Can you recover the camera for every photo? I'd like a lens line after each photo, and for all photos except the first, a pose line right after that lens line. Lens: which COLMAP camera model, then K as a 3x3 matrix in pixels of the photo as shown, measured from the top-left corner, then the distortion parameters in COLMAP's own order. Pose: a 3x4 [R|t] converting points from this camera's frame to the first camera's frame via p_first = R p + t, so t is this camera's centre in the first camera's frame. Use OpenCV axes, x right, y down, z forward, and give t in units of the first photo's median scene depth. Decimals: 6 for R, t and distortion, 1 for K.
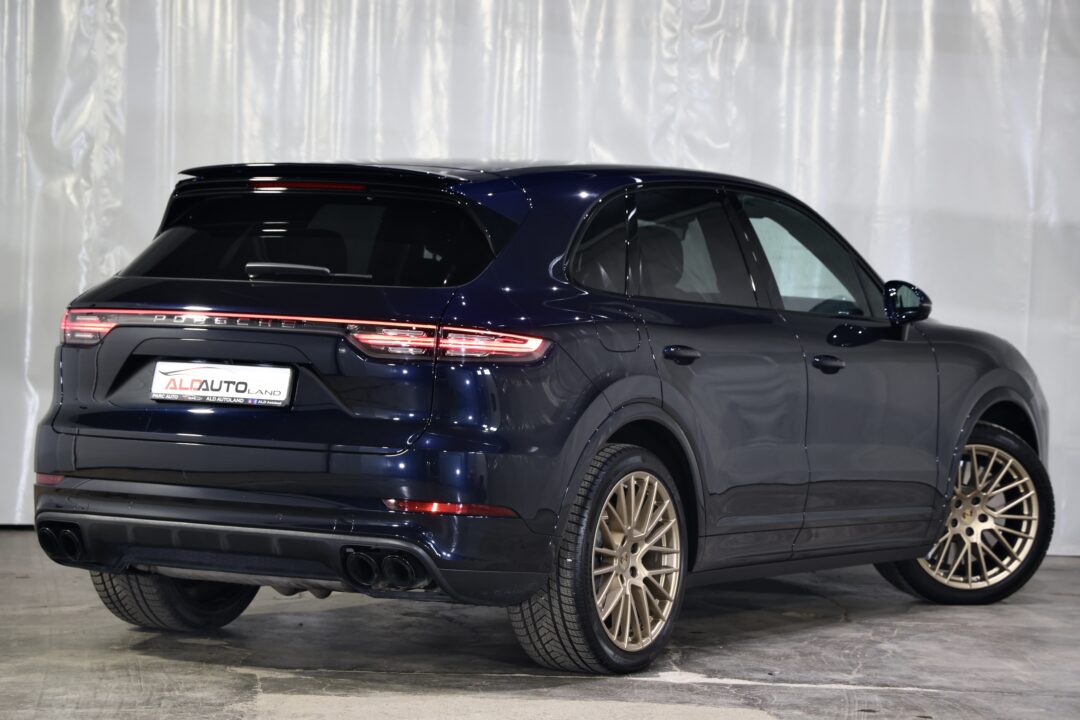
lens RADIAL K [[3145.9, 0, 545.0], [0, 3145.9, 364.3], [0, 0, 1]] dist [0.761909, 0.000000]
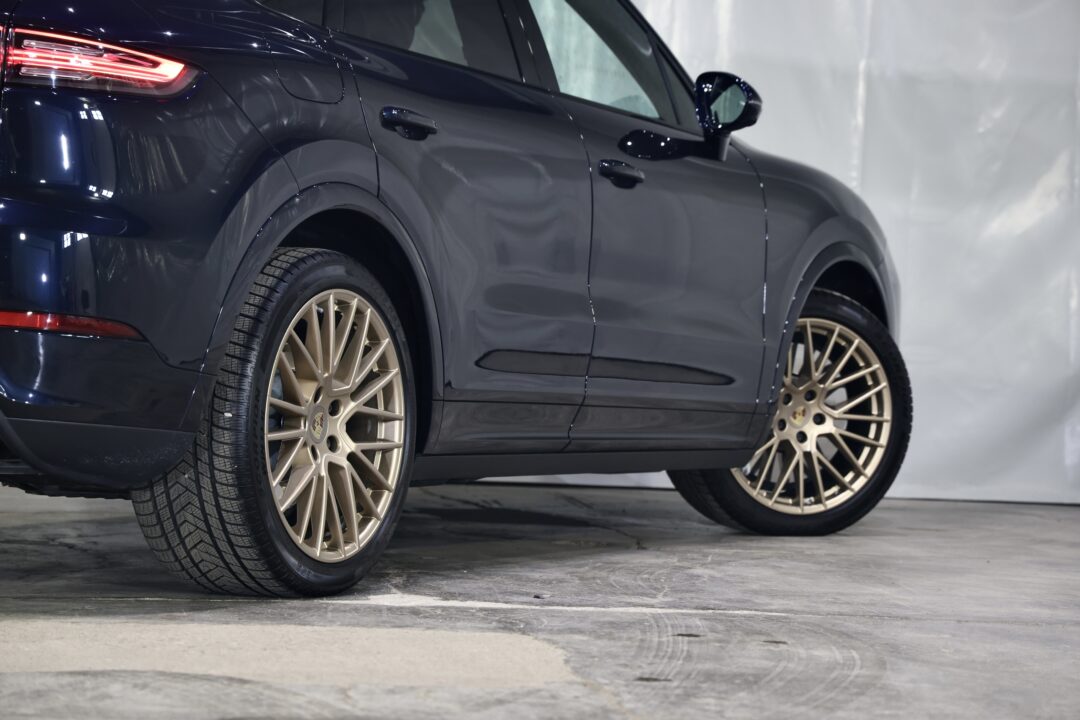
lens RADIAL K [[3145.9, 0, 547.3], [0, 3145.9, 358.5], [0, 0, 1]] dist [0.761909, 0.000000]
pose [[0.996951, 0.005885, 0.077810, 0.021083], [-0.004324, 0.999786, -0.020208, 0.060500], [-0.077913, 0.019810, 0.996763, 0.337202]]
